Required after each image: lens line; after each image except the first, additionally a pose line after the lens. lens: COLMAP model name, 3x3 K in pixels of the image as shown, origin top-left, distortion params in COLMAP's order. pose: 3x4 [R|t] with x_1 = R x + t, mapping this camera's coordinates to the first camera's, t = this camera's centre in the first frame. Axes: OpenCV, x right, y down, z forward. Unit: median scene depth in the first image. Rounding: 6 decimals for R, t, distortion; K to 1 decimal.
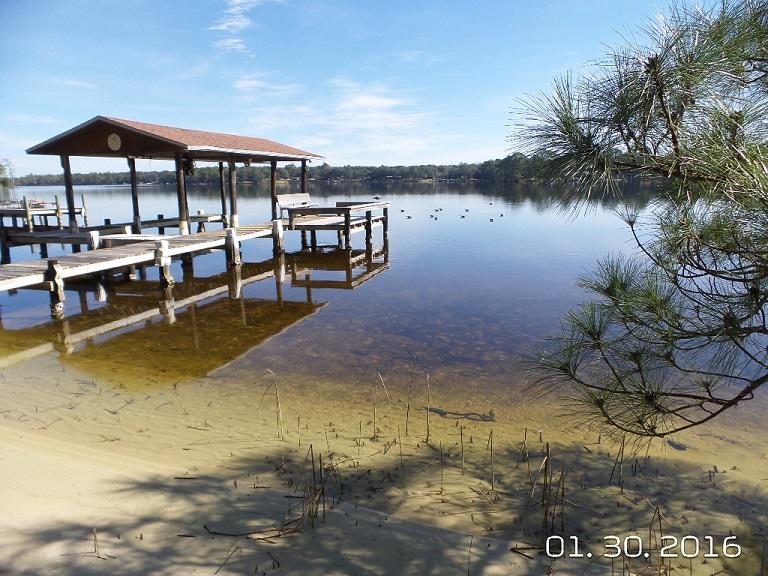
lens RADIAL K [[522.1, 0, 384.0], [0, 522.1, 288.0], [0, 0, 1]] dist [0.049793, -0.082026]
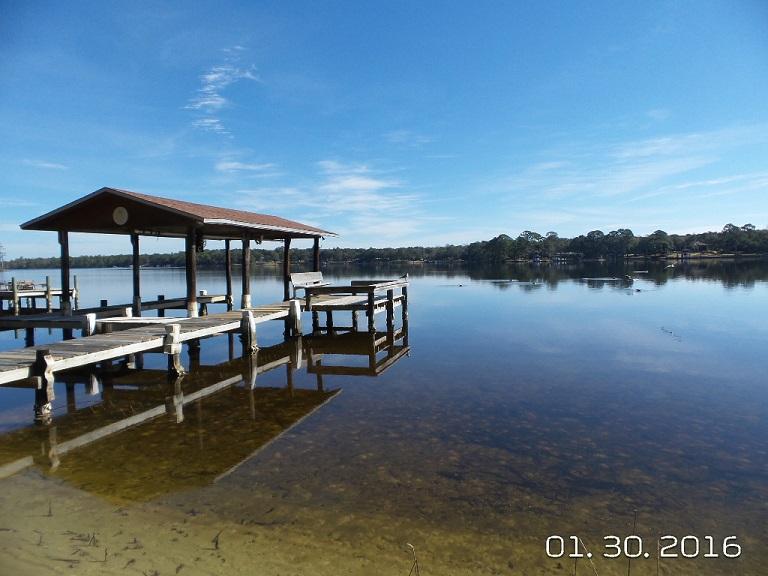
lens RADIAL K [[521.6, 0, 384.0], [0, 521.6, 288.0], [0, 0, 1]] dist [-0.001337, -0.005654]
pose [[0.999669, -0.004604, 0.025295, -0.070853], [0.008404, 0.988304, -0.152265, -0.011760], [-0.024299, 0.152427, 0.988016, 0.102279]]
